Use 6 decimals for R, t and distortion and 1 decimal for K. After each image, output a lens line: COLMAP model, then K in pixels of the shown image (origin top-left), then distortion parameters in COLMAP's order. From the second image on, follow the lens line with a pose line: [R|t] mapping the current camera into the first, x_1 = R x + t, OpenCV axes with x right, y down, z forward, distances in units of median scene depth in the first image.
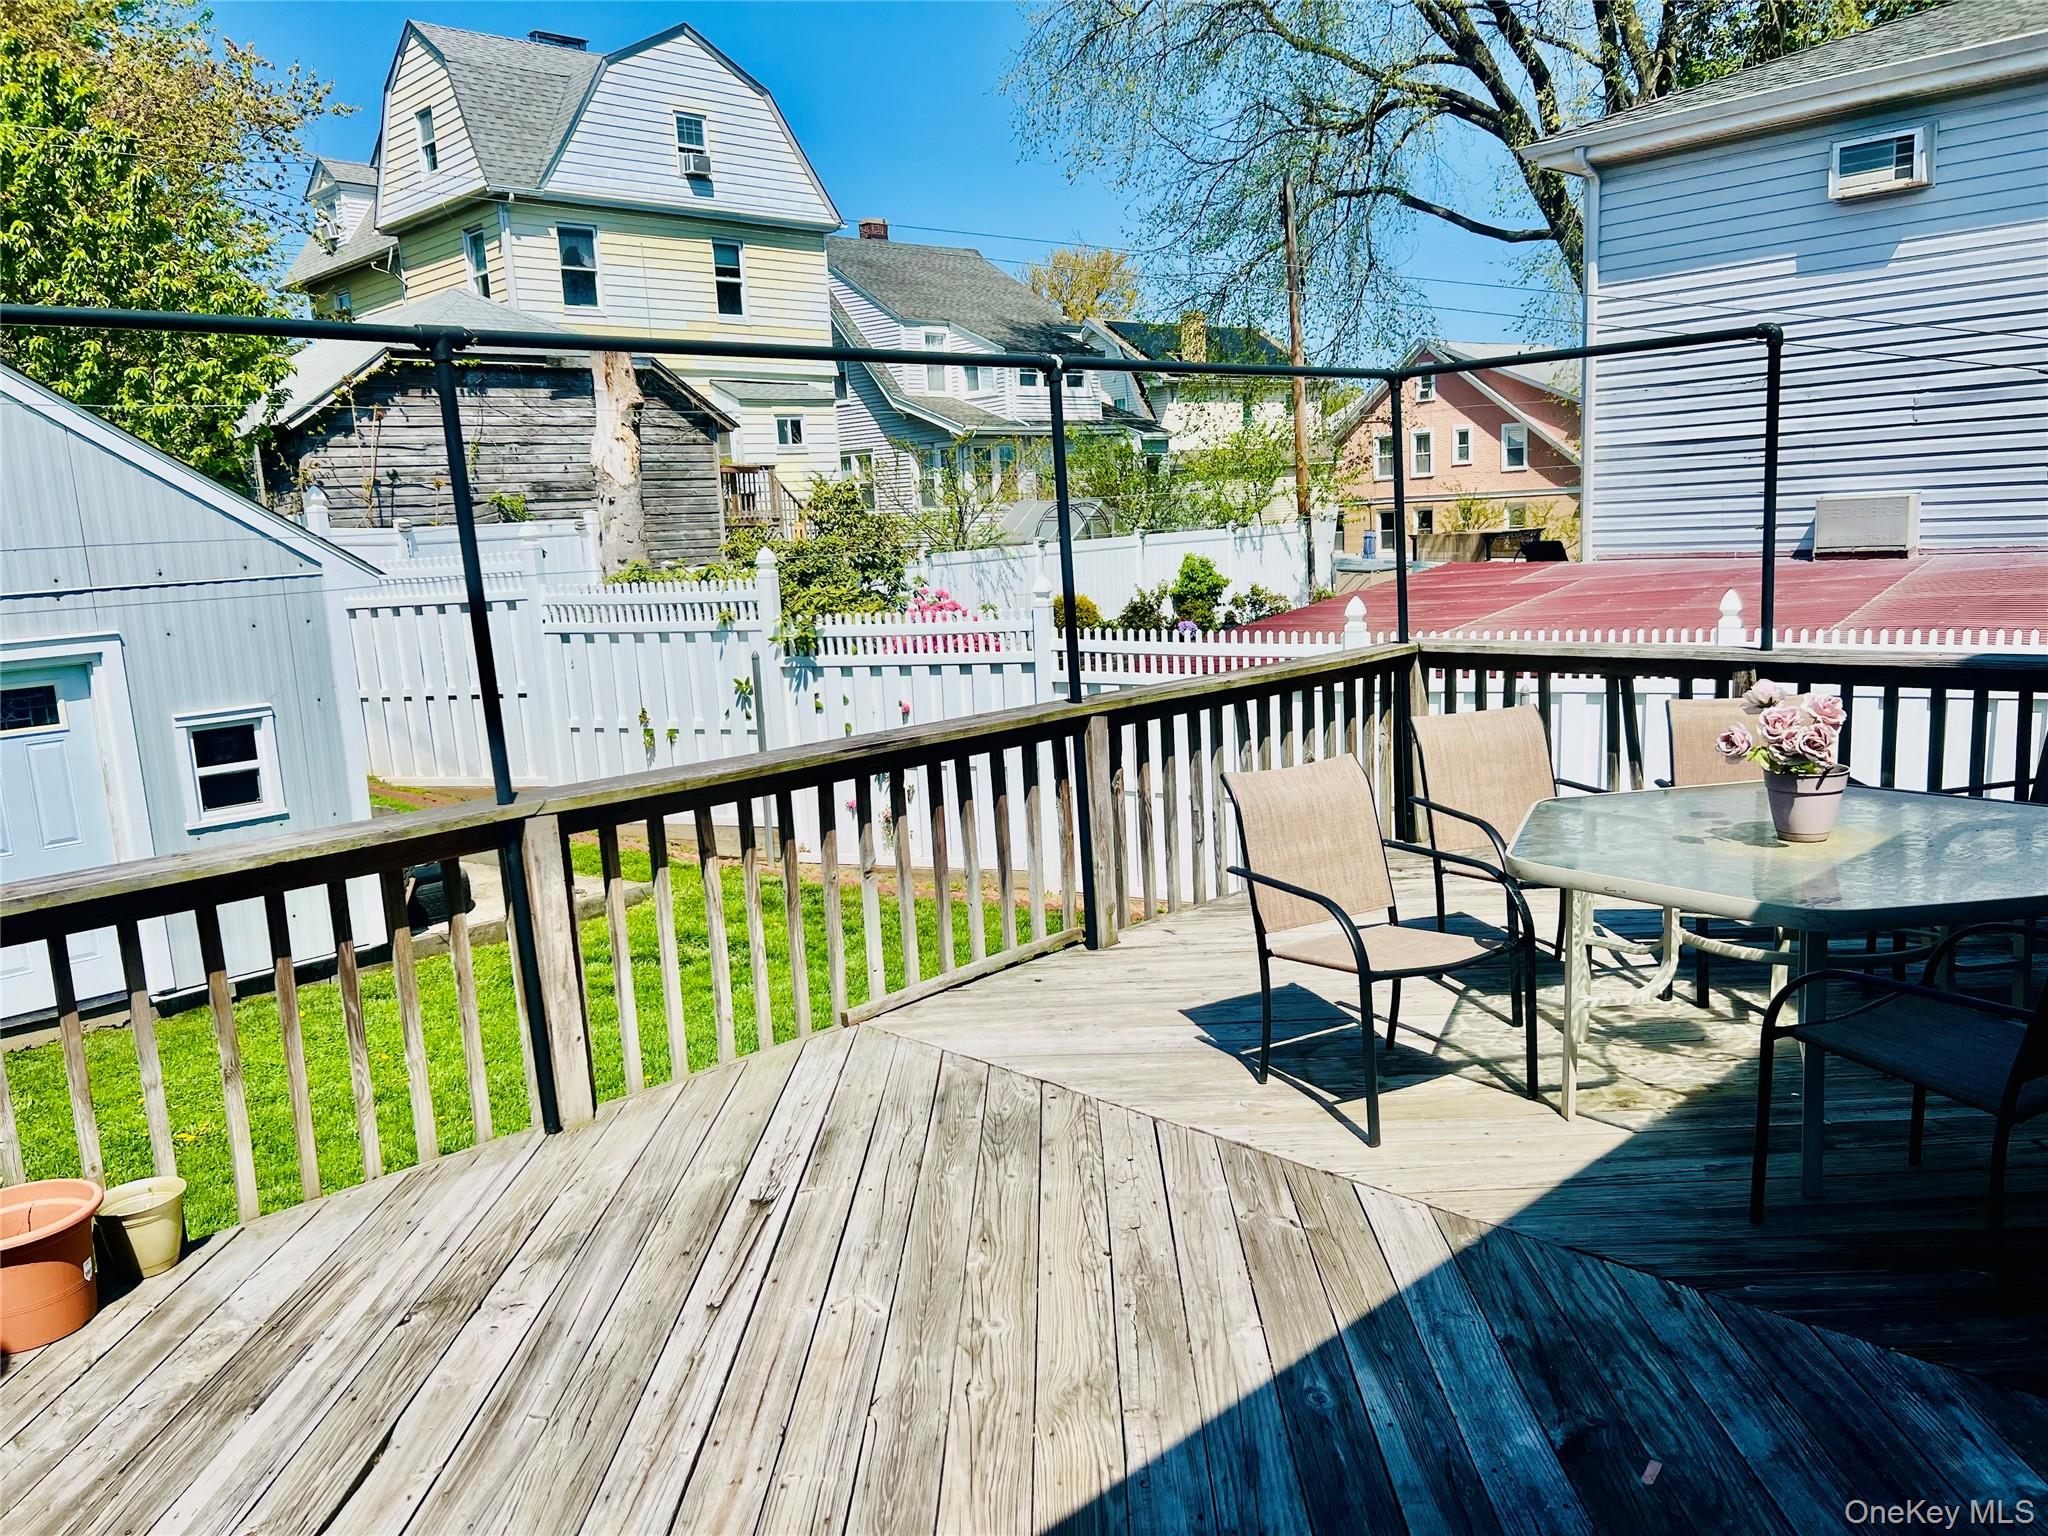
lens RADIAL K [[1532.9, 0, 1016.3], [0, 1532.9, 781.7], [0, 0, 1]] dist [0.024955, -0.030149]
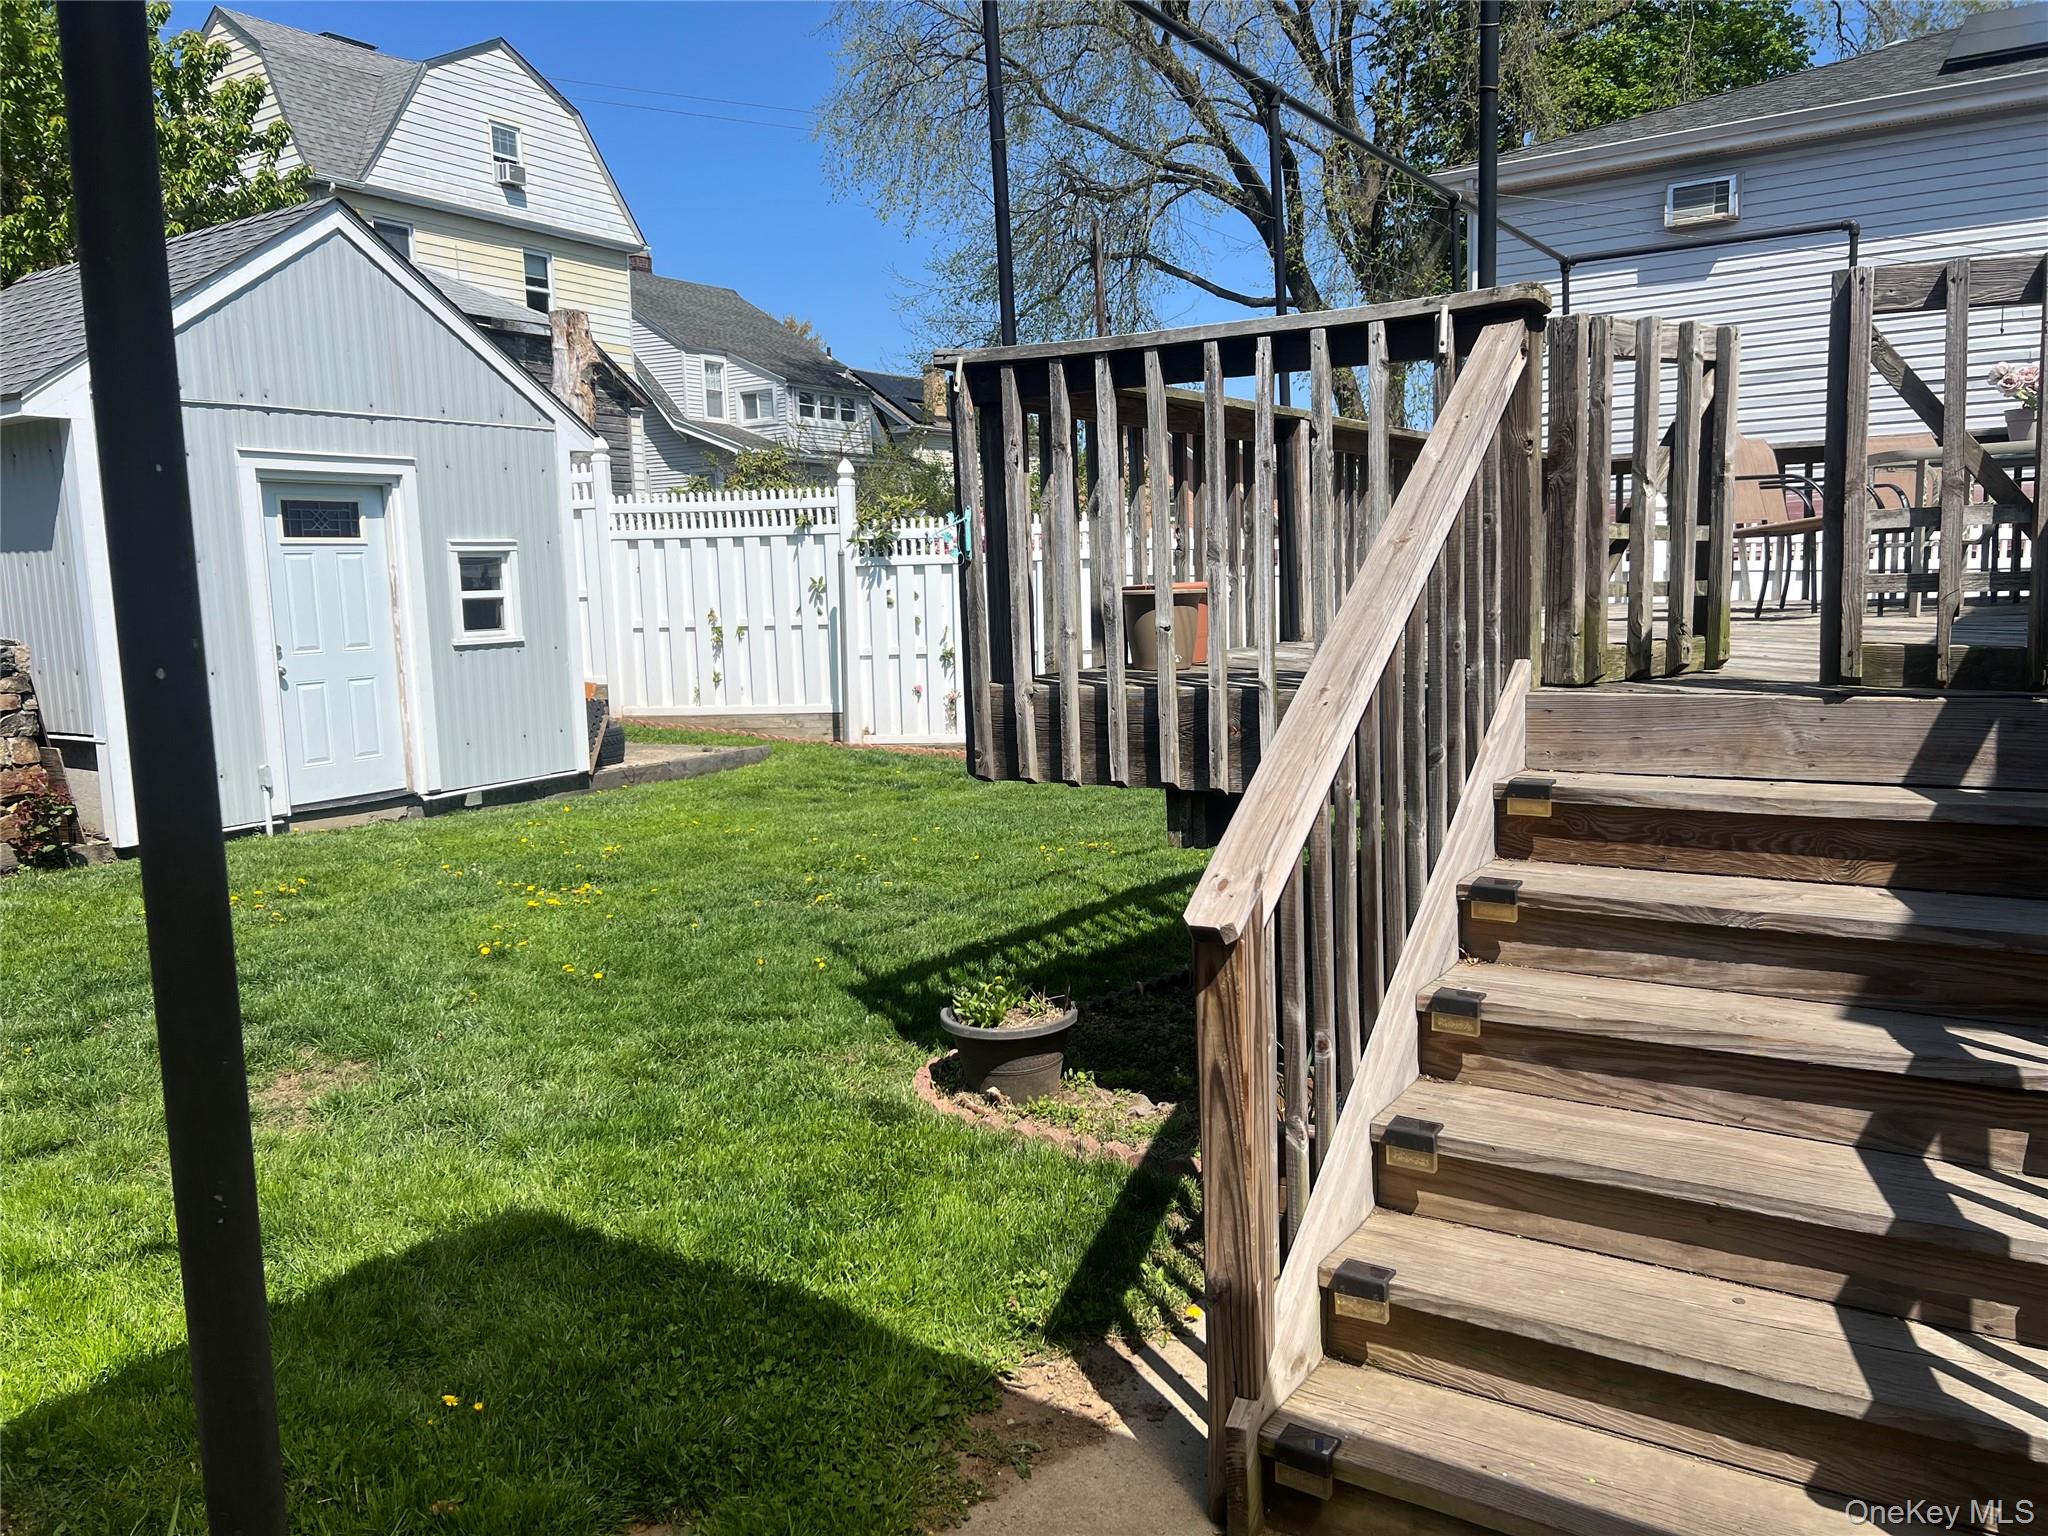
lens RADIAL K [[1532.9, 0, 1040.0], [0, 1532.9, 761.2], [0, 0, 1]] dist [0.024955, -0.030149]
pose [[0.973490, -0.004433, 0.228685, -0.262587], [0.017959, 0.998207, -0.057100, 0.126266], [-0.228021, 0.059693, 0.971825, -0.108840]]
